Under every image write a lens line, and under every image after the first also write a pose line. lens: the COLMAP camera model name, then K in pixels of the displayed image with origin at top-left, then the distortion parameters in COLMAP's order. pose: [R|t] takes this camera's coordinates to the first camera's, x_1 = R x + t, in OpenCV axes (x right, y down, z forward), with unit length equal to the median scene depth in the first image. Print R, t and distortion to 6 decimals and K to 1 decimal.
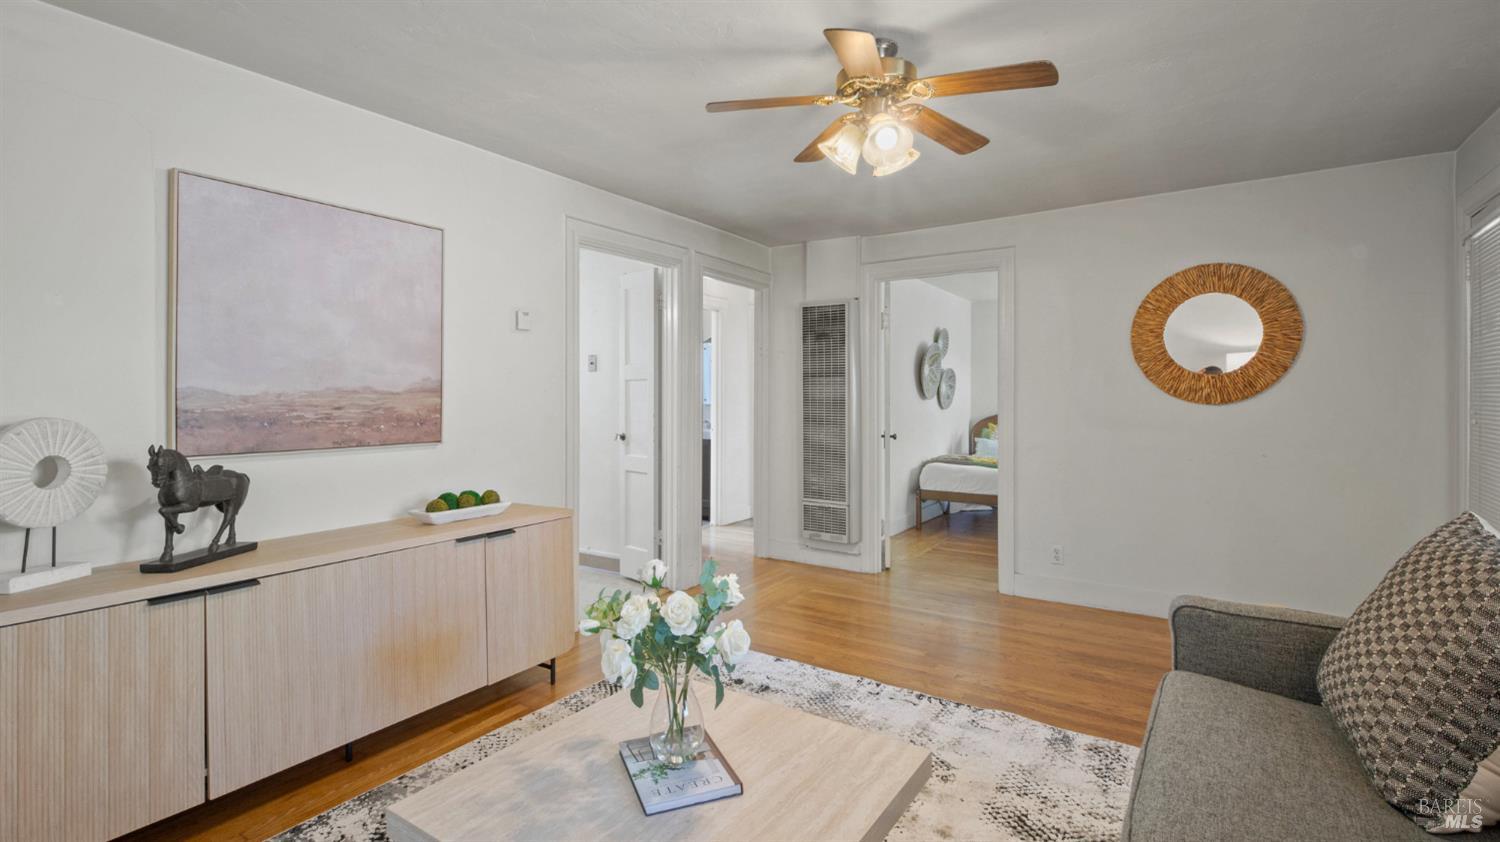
lens RADIAL K [[672.1, 0, 741.7], [0, 672.1, 421.0], [0, 0, 1]] dist [0.001124, -0.000471]
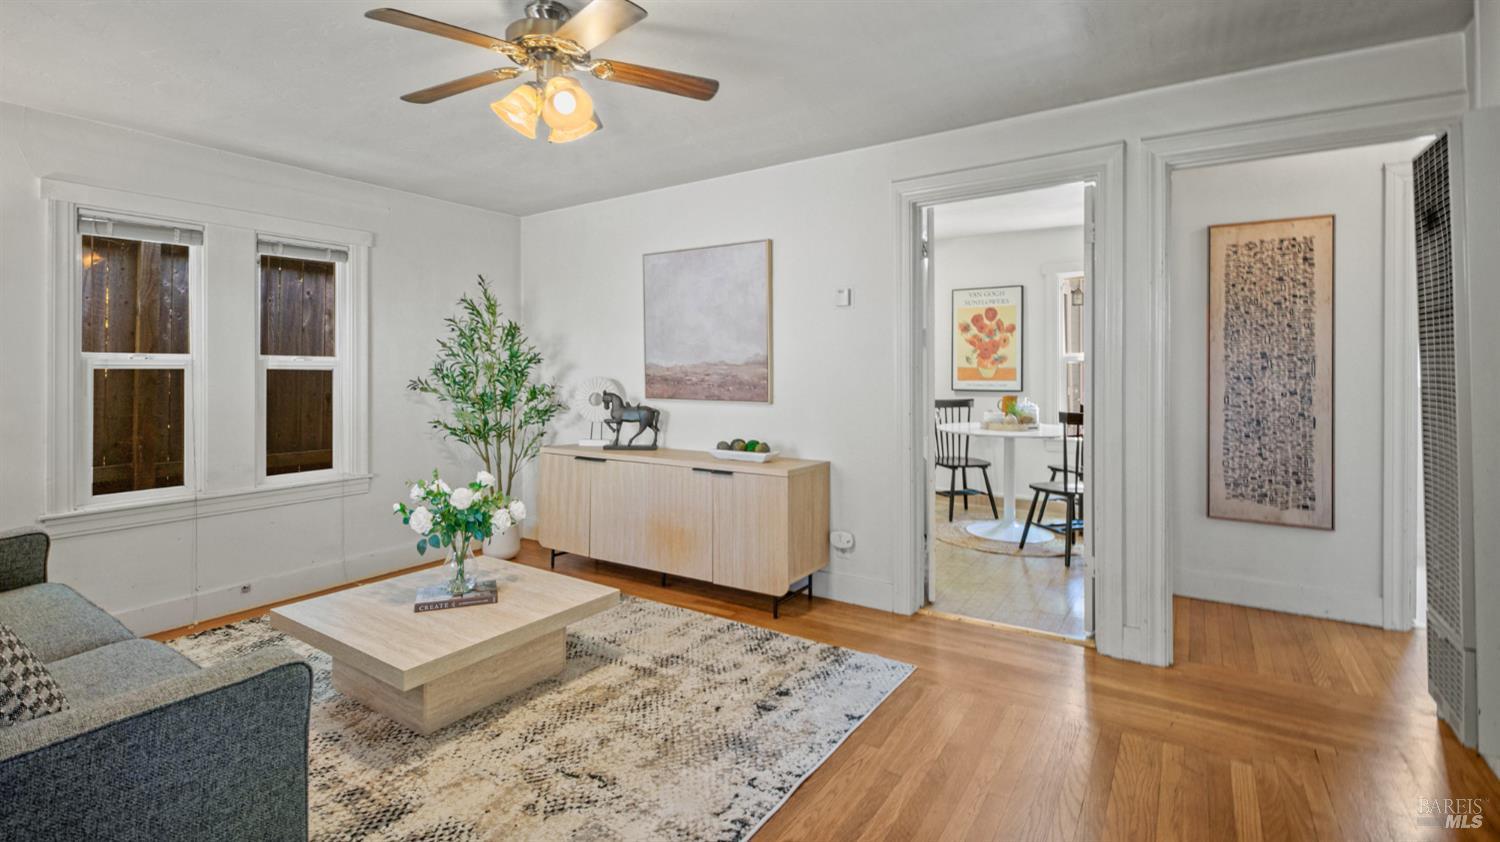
lens RADIAL K [[681.9, 0, 747.4], [0, 681.9, 381.2], [0, 0, 1]] dist [0.001640, -0.001359]
pose [[0.021331, 0.027415, -0.999397, 0.952761], [-0.031970, 0.999131, 0.026725, -0.047504], [0.999261, 0.031381, 0.022189, 0.999853]]
